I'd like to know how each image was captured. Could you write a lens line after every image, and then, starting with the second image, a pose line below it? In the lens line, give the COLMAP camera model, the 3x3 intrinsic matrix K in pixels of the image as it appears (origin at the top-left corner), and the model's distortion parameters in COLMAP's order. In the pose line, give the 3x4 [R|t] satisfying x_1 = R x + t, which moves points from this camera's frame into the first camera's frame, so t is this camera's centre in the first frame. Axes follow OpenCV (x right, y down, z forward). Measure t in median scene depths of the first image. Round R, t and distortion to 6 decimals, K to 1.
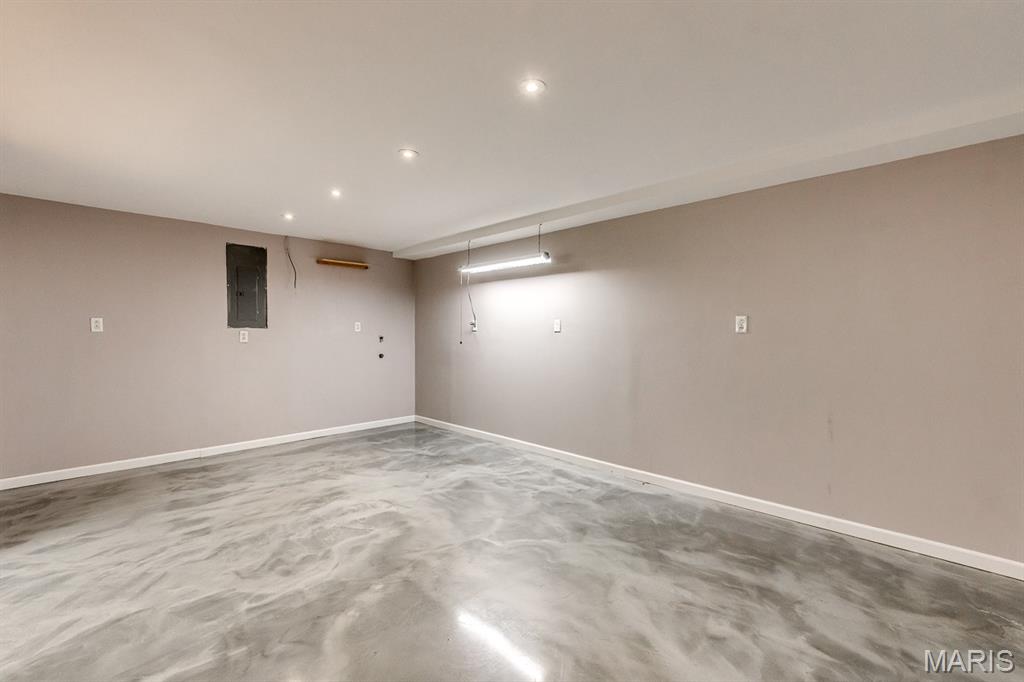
lens RADIAL K [[429.0, 0, 510.4], [0, 429.0, 336.4], [0, 0, 1]] dist [0.009664, -0.000656]
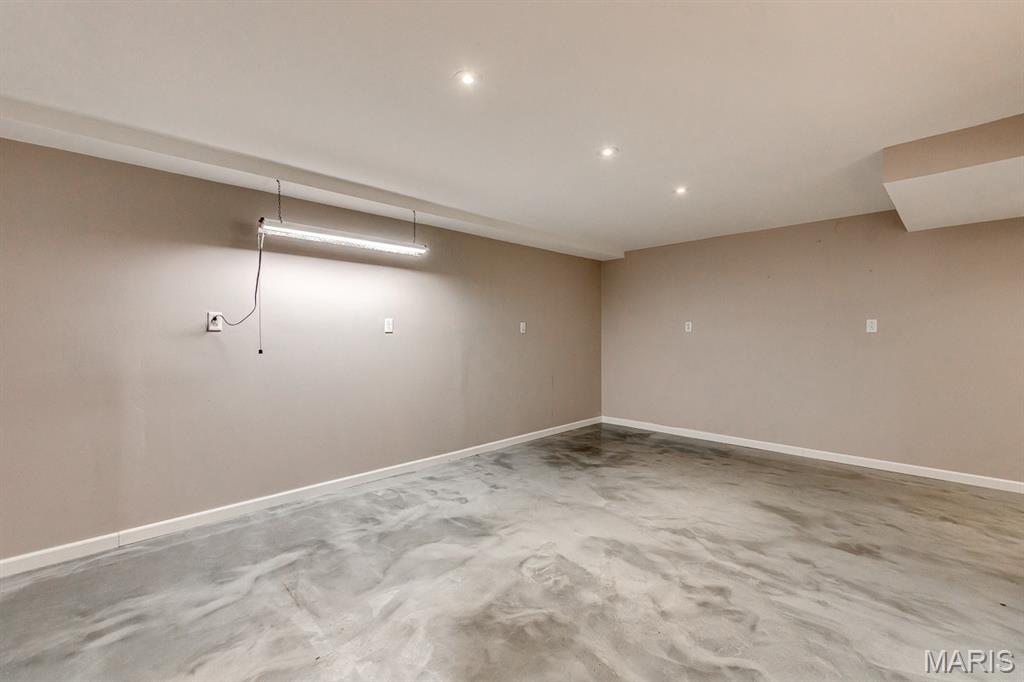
lens RADIAL K [[429.0, 0, 510.3], [0, 429.0, 338.4], [0, 0, 1]] dist [0.009664, -0.000656]
pose [[0.024324, -0.014231, 0.999603, -0.767313], [0.014277, 0.999802, 0.013887, -0.007399], [-0.999602, 0.013934, 0.024522, 0.738441]]
